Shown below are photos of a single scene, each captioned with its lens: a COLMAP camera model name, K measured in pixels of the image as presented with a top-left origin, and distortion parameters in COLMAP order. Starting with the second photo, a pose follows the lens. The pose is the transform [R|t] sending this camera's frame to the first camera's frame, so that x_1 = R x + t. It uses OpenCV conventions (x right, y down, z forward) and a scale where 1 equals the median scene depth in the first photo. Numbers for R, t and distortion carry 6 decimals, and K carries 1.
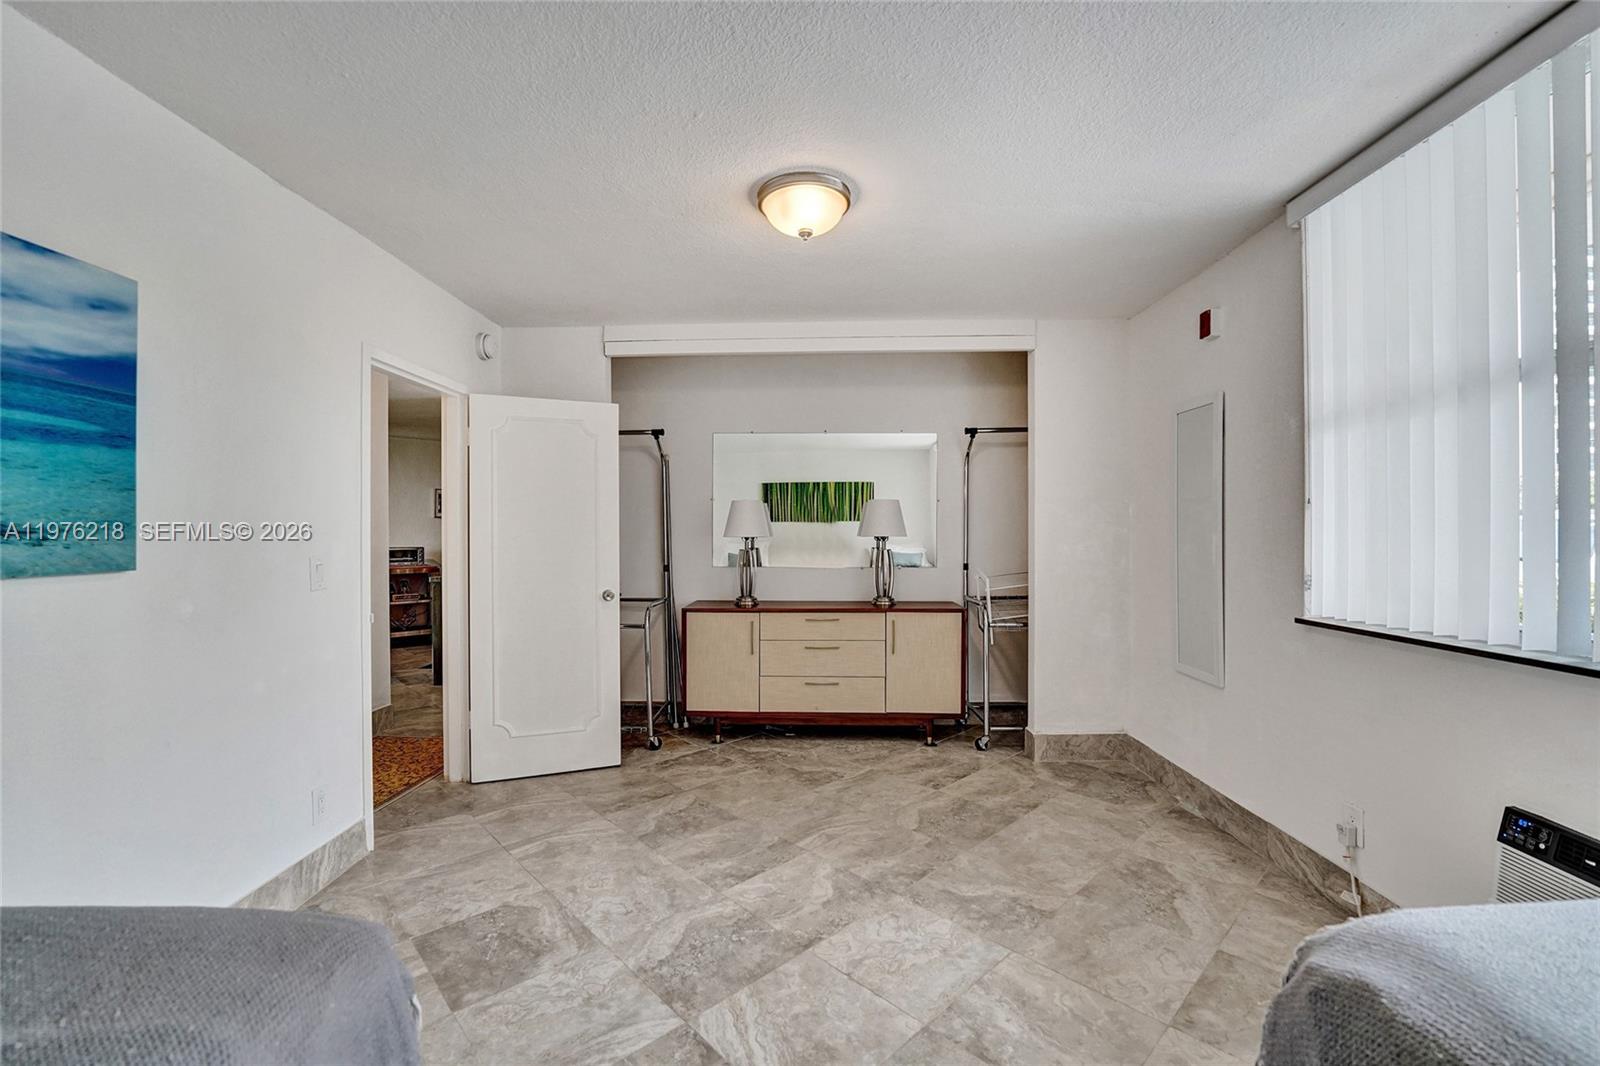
lens RADIAL K [[657.0, 0, 794.0], [0, 657.0, 531.7], [0, 0, 1]] dist [-0.028488, 0.000030]
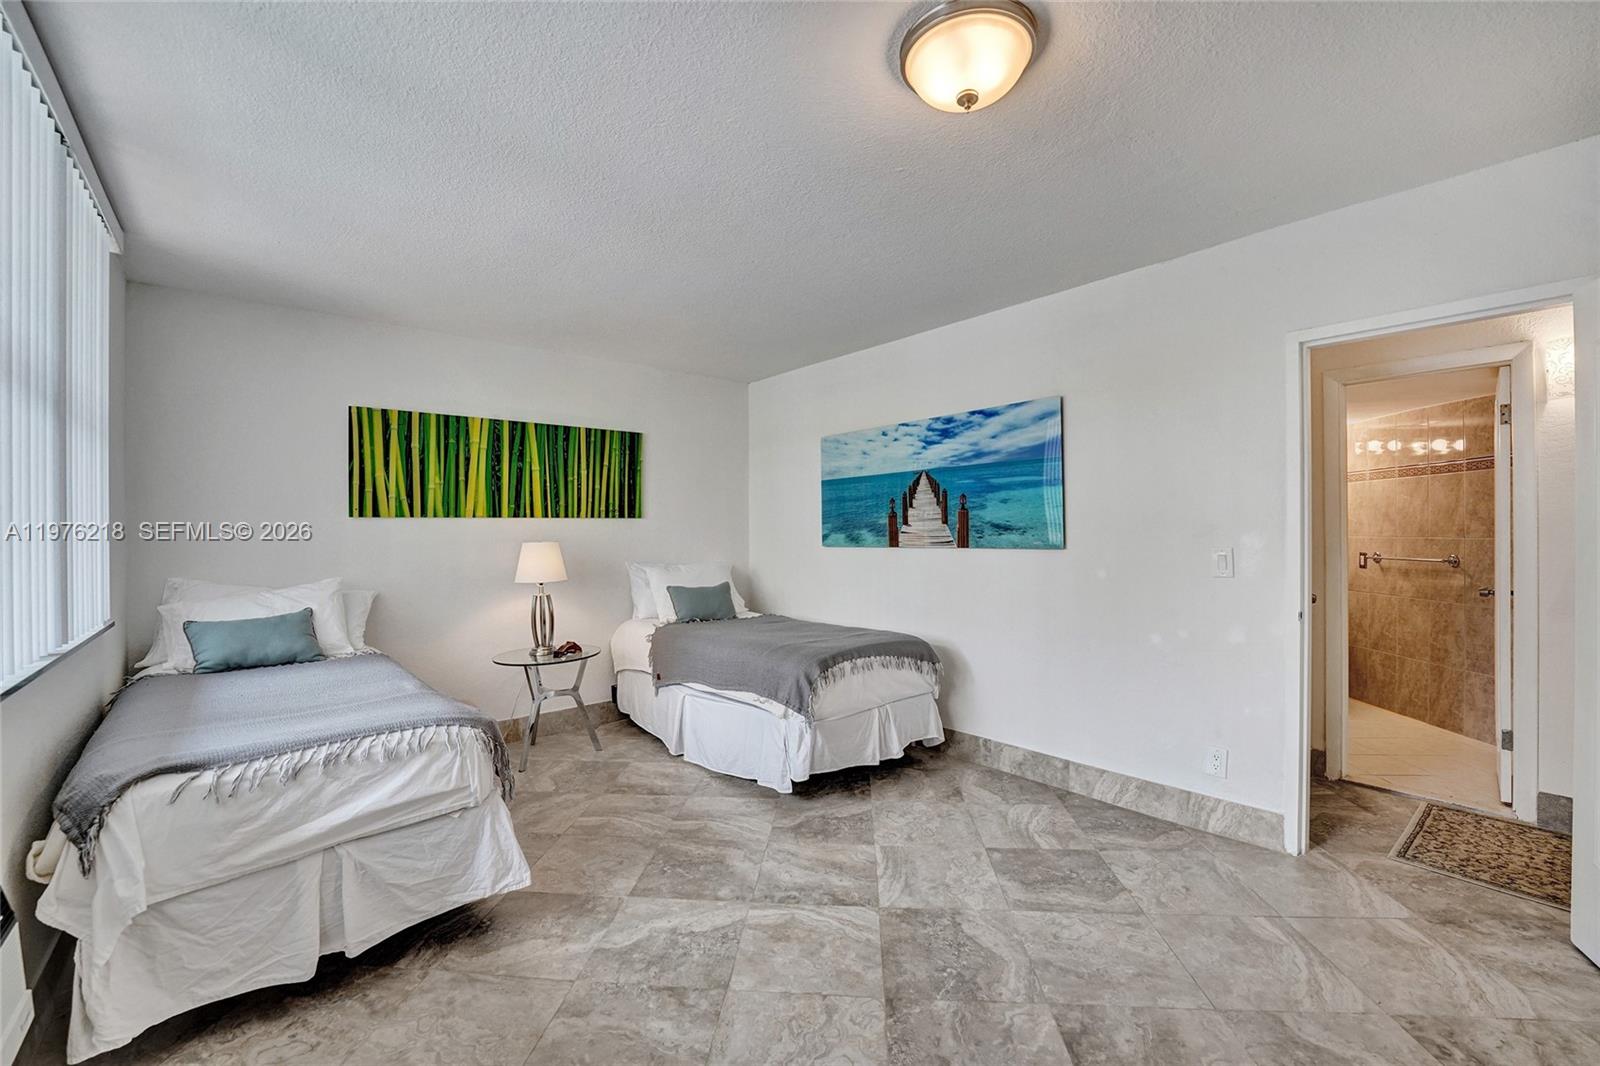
lens RADIAL K [[657.0, 0, 794.0], [0, 657.0, 531.7], [0, 0, 1]] dist [-0.028488, 0.000030]
pose [[-0.746190, 0.011822, -0.665628, 0.728556], [0.012907, 0.999911, 0.003289, -0.005919], [0.665608, -0.006137, -0.746276, 1.647991]]
